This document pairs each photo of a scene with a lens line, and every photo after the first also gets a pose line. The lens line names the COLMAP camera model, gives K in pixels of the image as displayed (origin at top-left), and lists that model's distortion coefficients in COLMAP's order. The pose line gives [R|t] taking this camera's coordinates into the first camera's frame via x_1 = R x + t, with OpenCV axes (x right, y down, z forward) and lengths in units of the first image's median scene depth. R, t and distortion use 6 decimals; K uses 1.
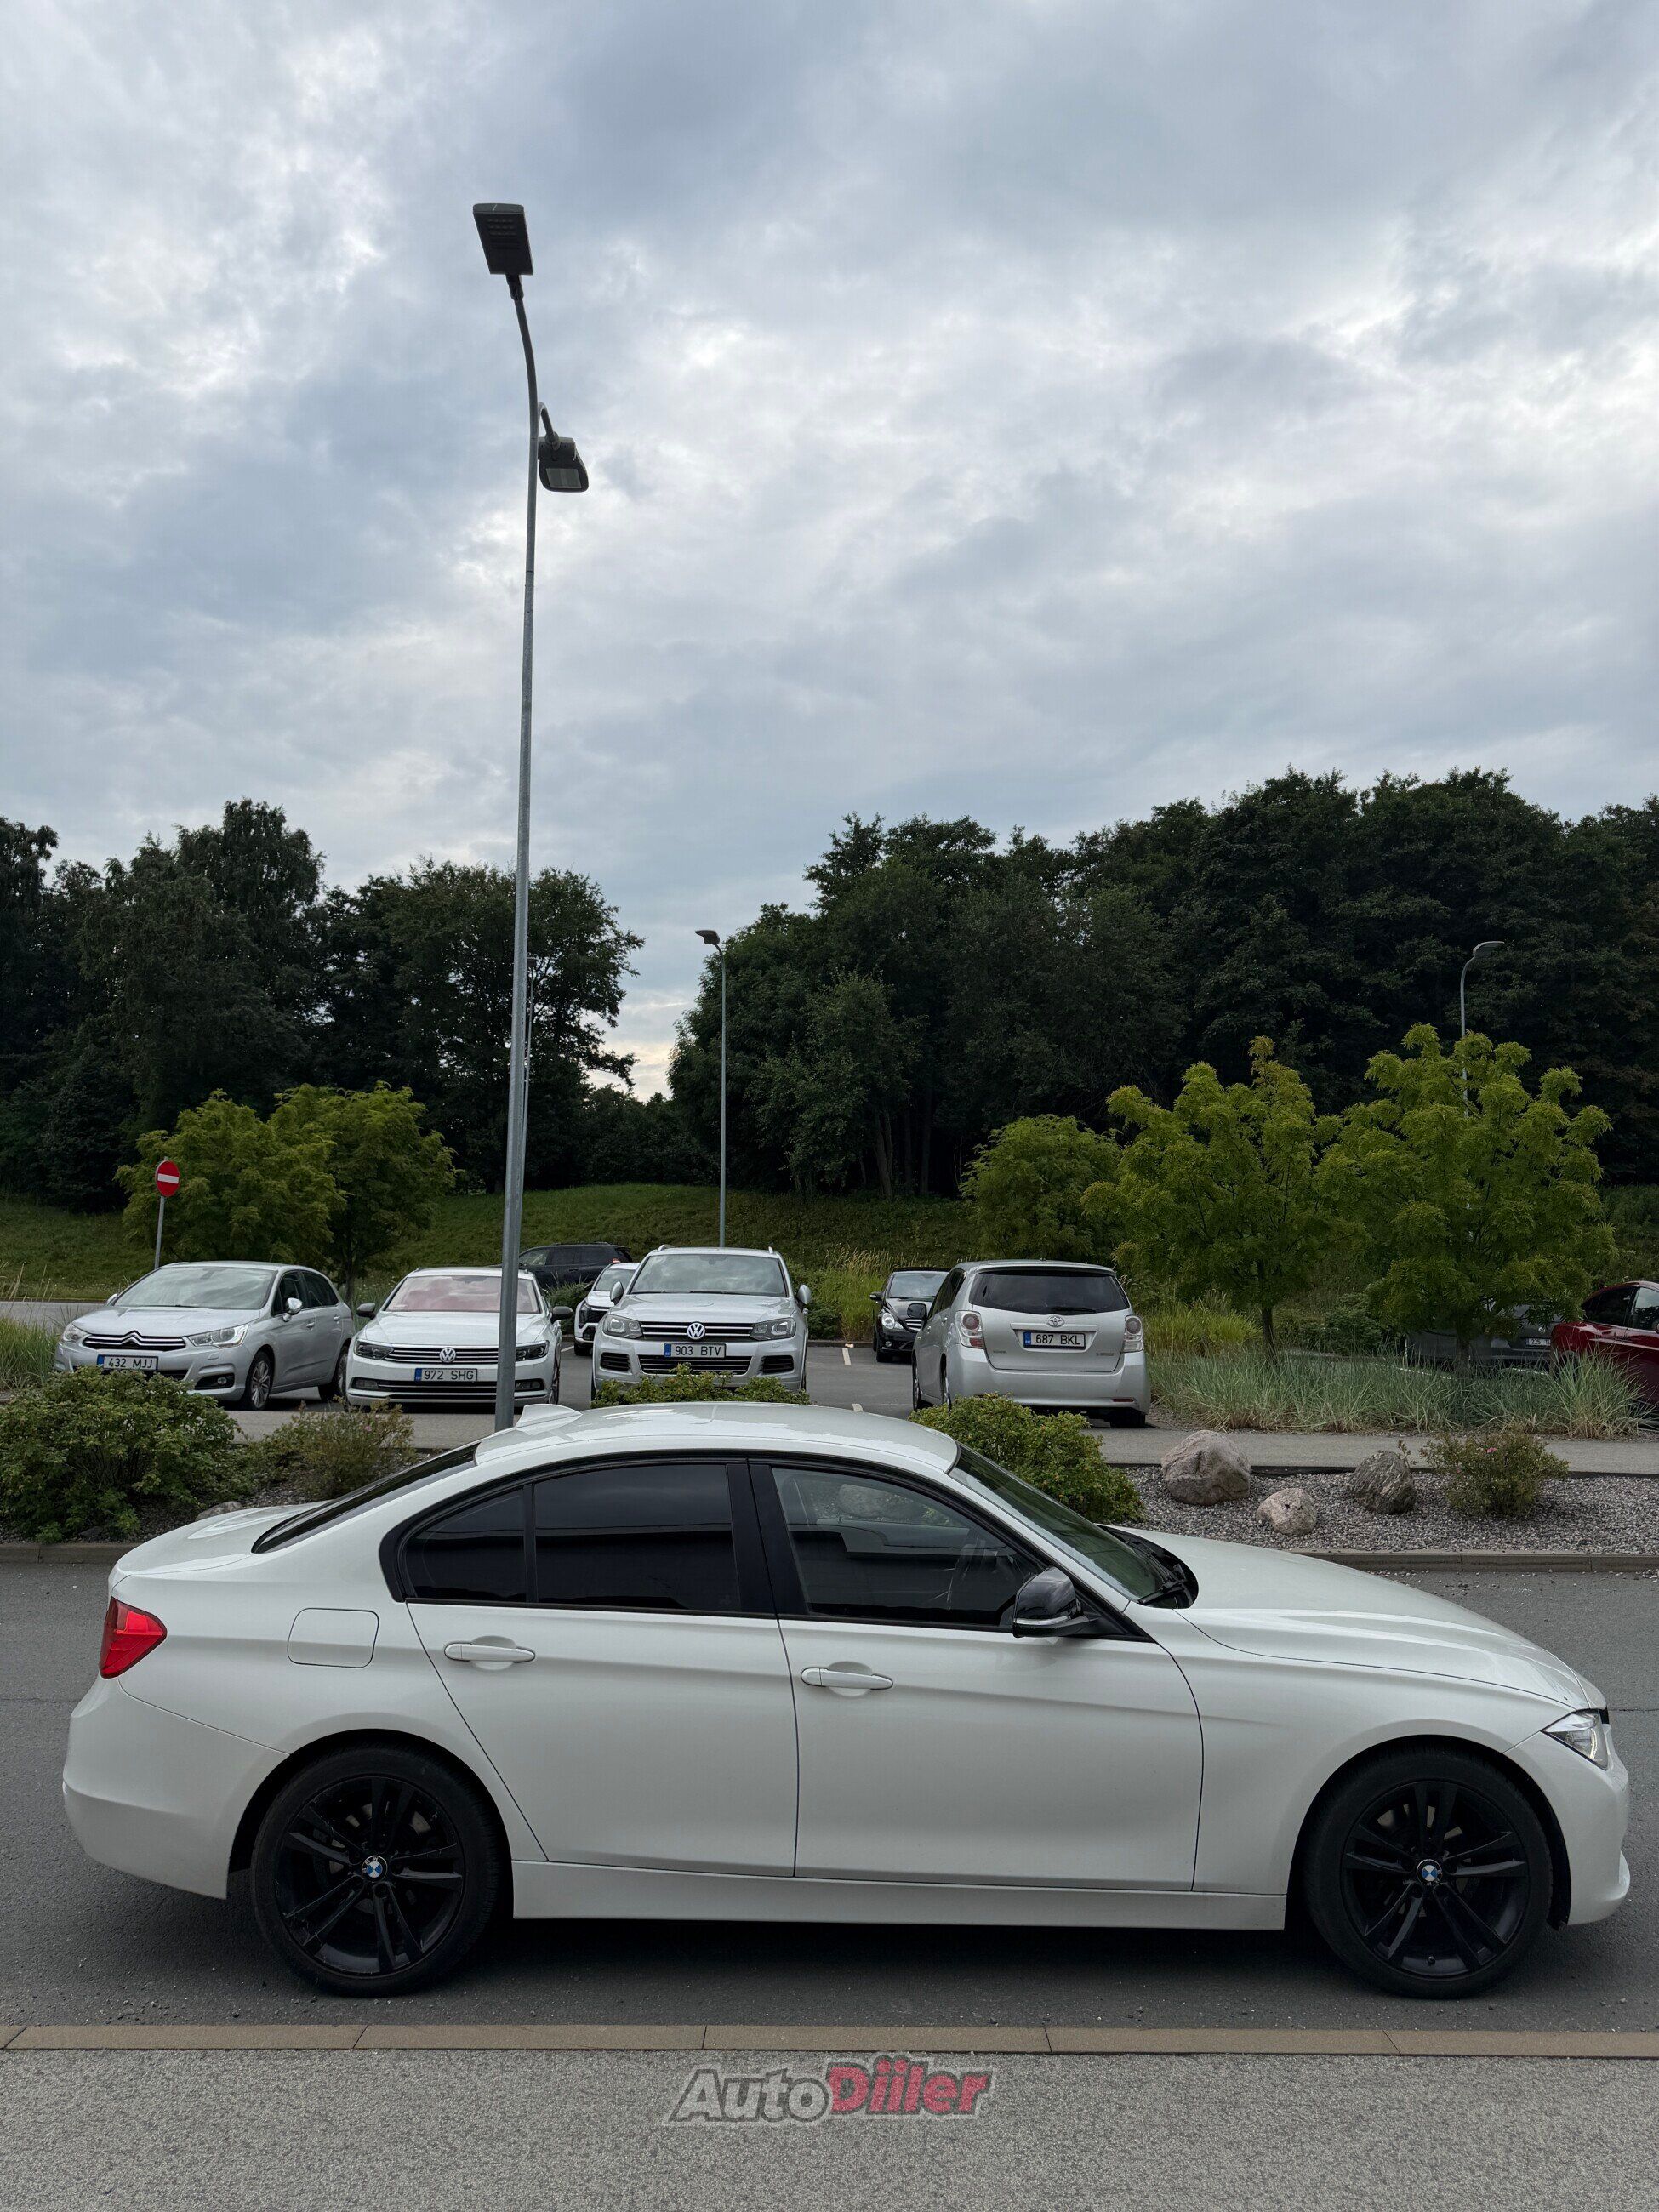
lens RADIAL K [[1552.7, 0, 823.0], [0, 1552.7, 1114.6], [0, 0, 1]] dist [0.040496, -0.032836]
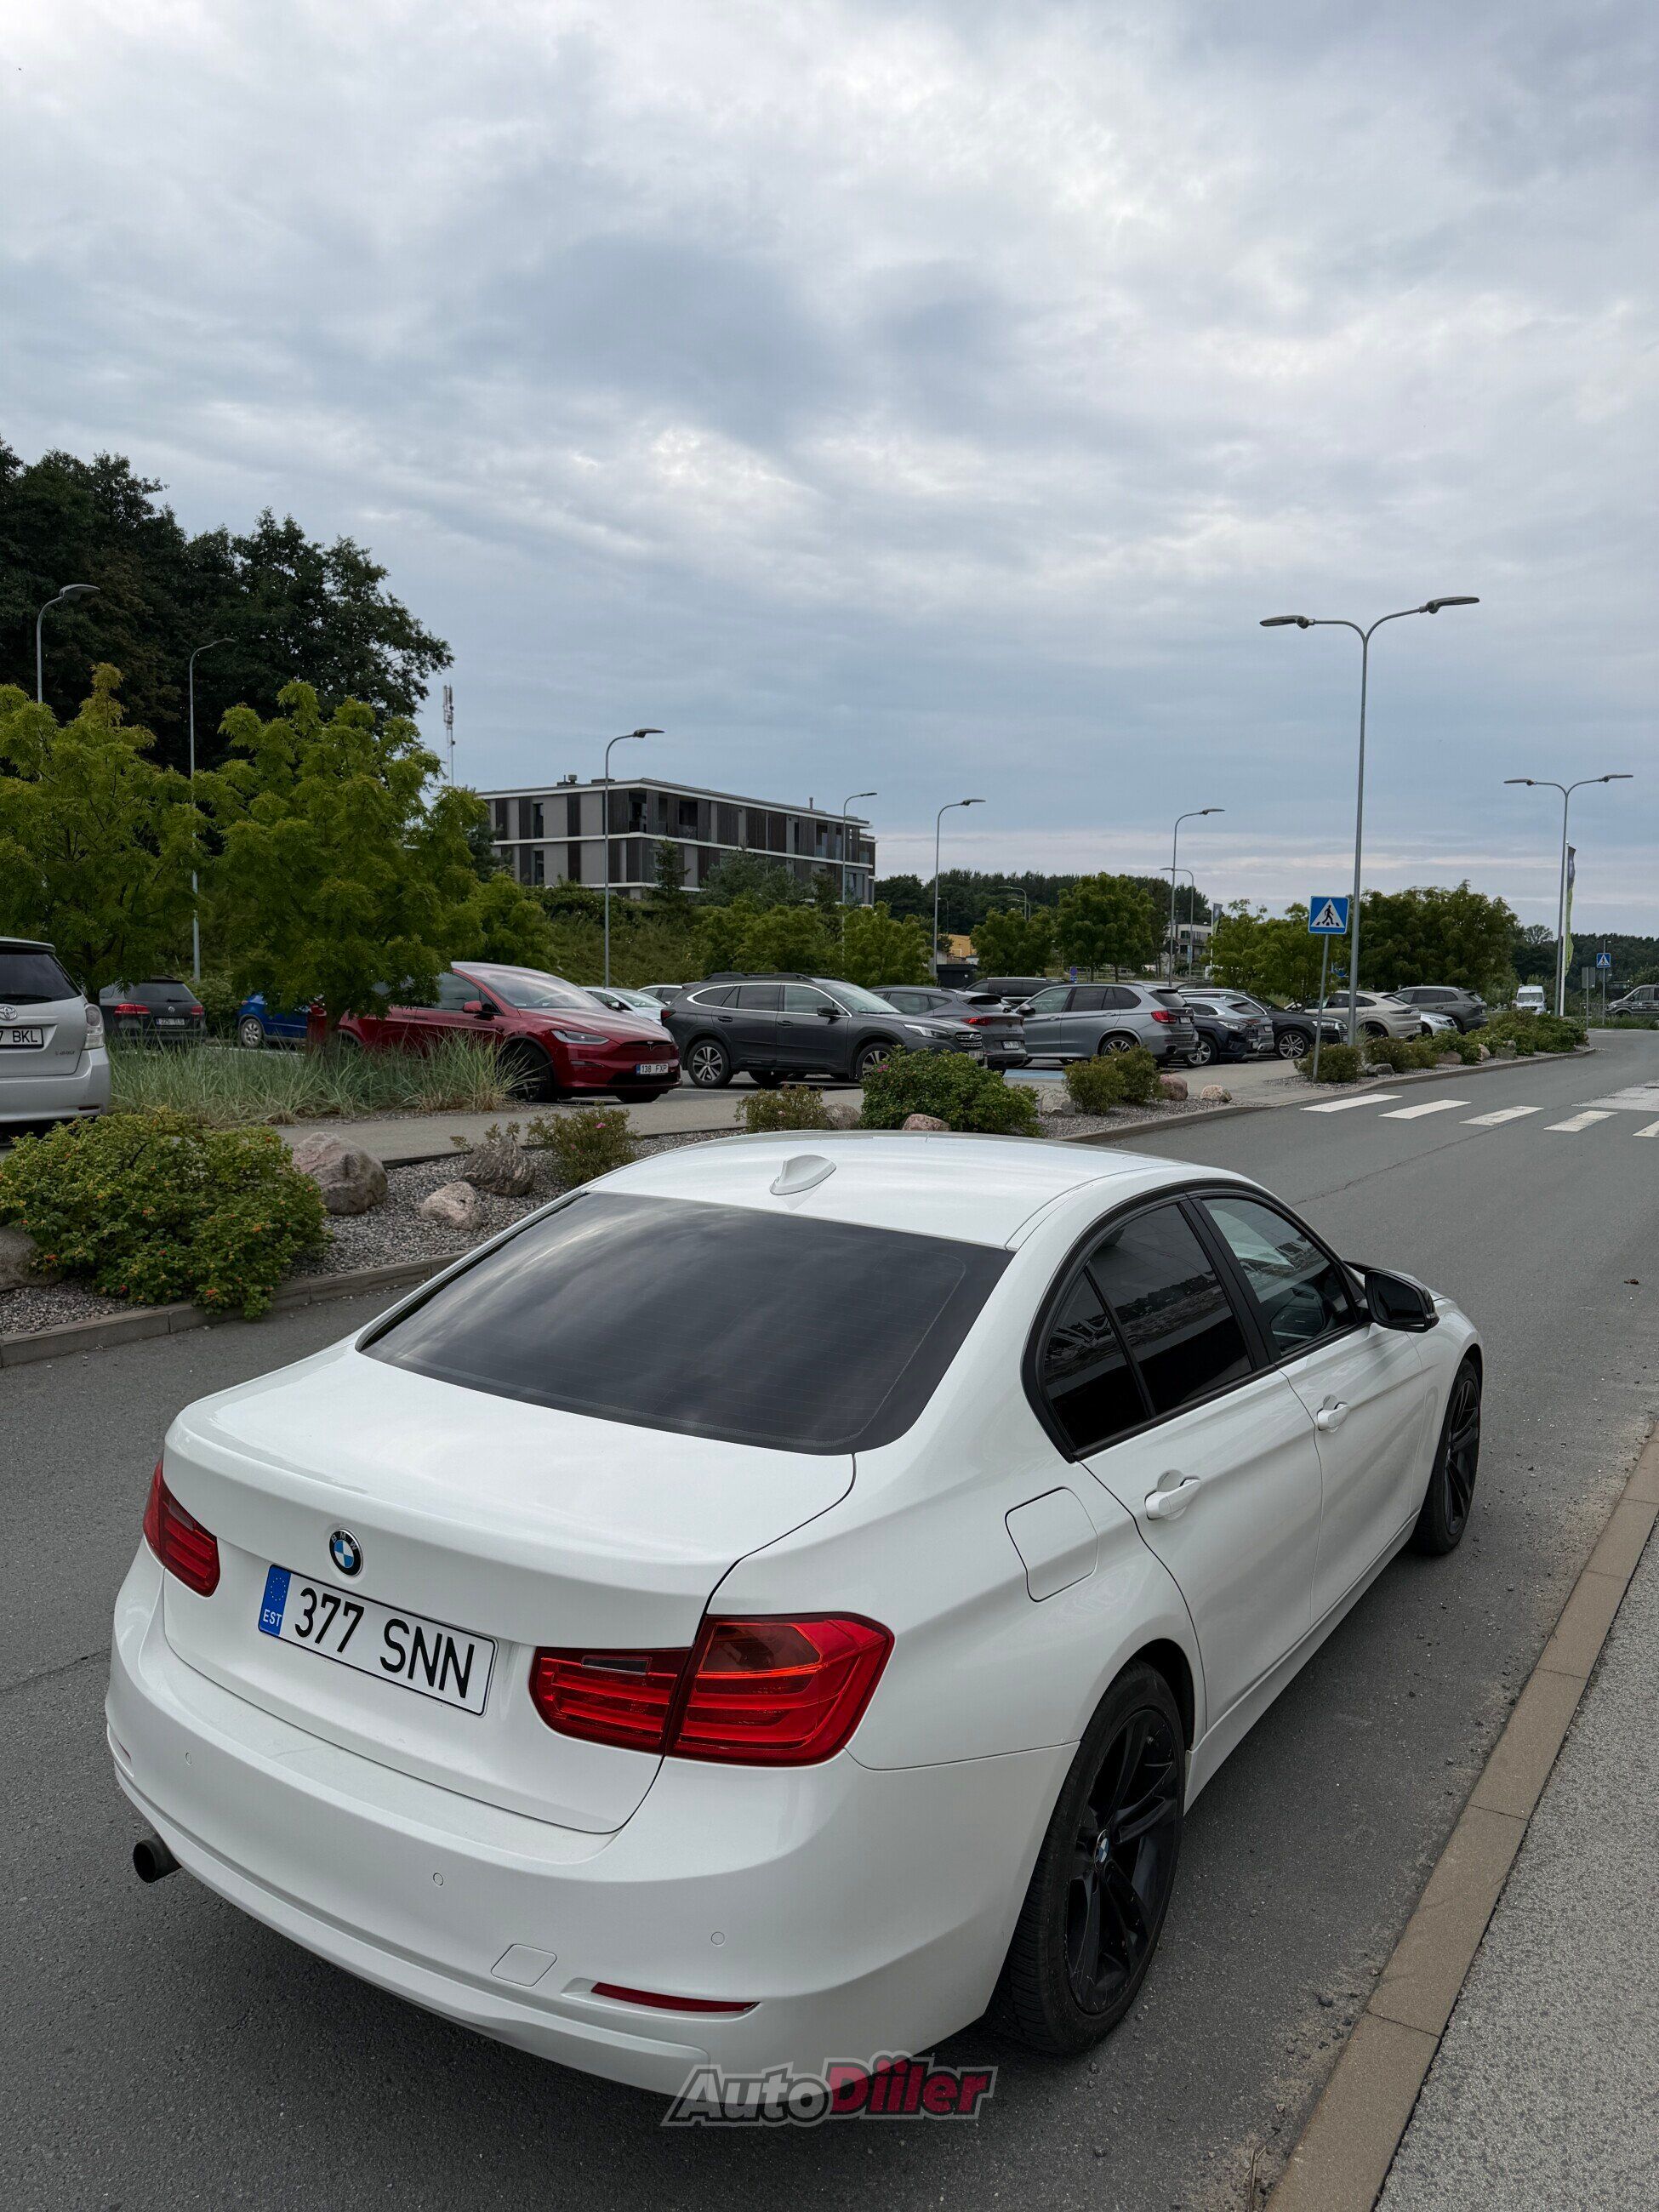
lens RADIAL K [[1552.7, 0, 846.2], [0, 1552.7, 1105.8], [0, 0, 1]] dist [0.040496, -0.032836]
pose [[0.550242, -0.074146, 0.831707, -0.250804], [-0.092656, 0.984477, 0.149065, 0.023744], [-0.829849, -0.159085, 0.534830, 0.226923]]
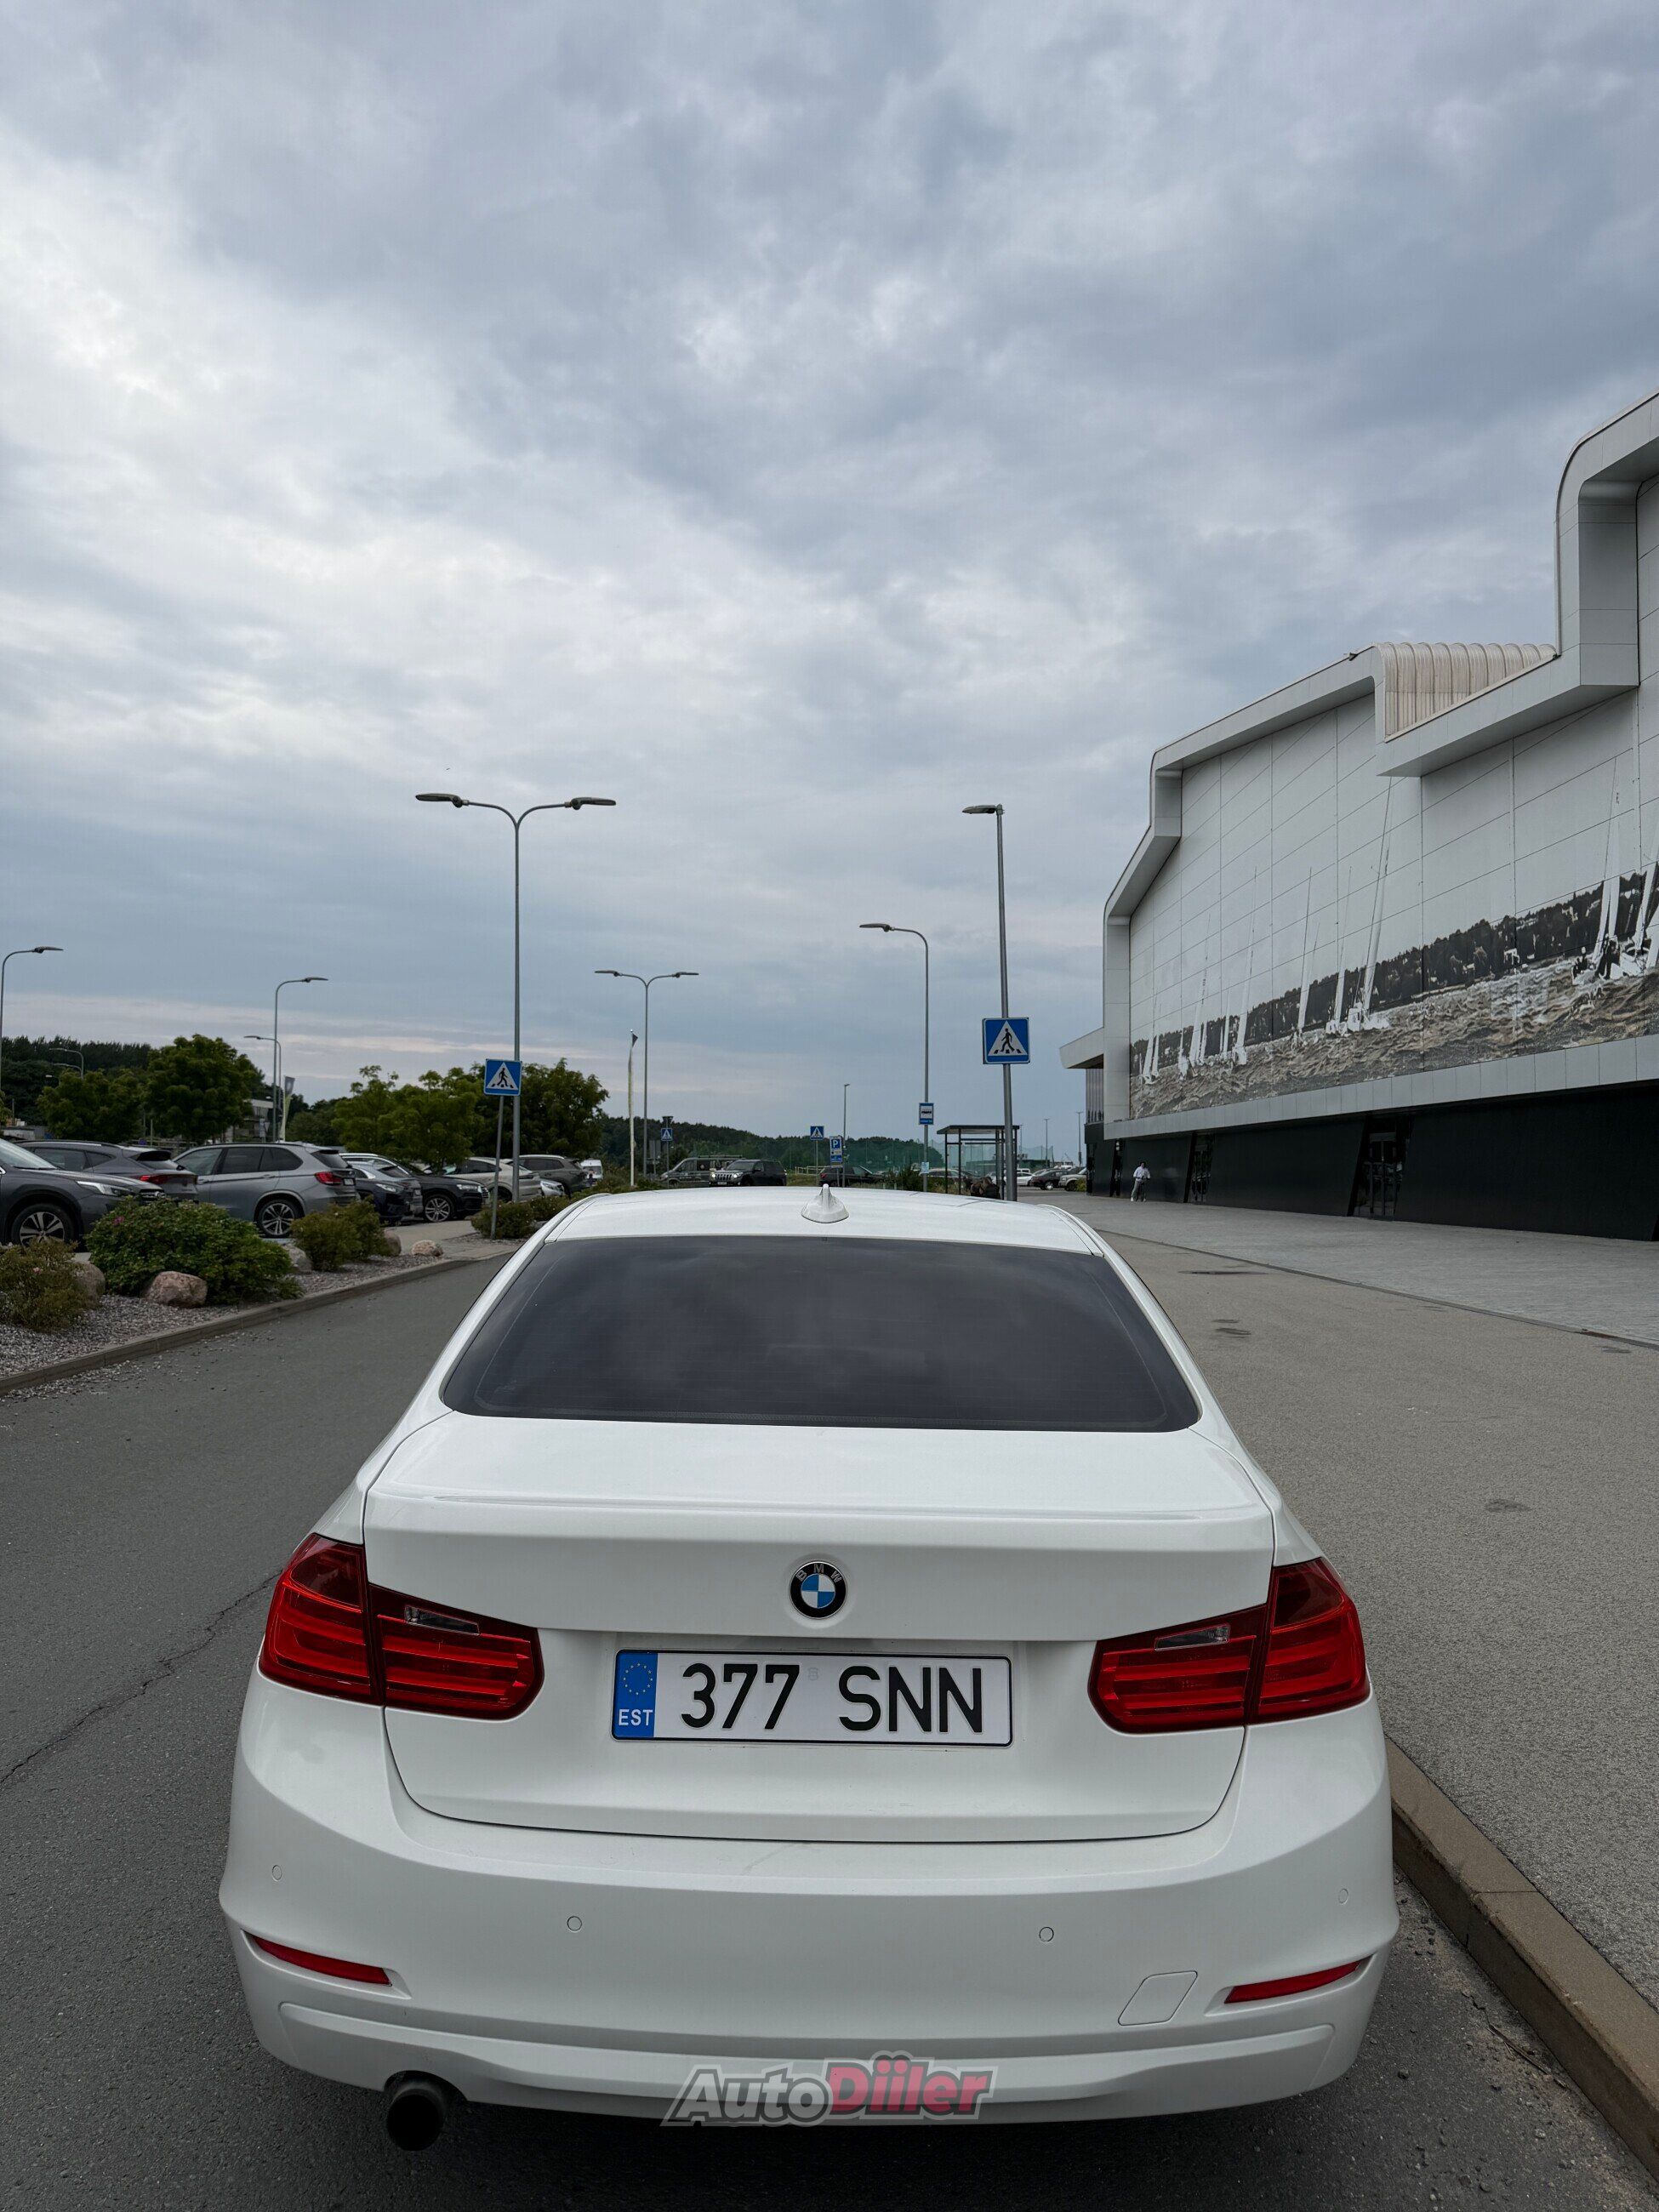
lens RADIAL K [[1552.7, 0, 827.9], [0, 1552.7, 1090.8], [0, 0, 1]] dist [0.040496, -0.032836]
pose [[-0.007102, 0.038551, 0.999231, -0.259632], [-0.116804, 0.992384, -0.039117, 0.032824], [-0.993130, -0.116992, -0.002545, 0.258698]]
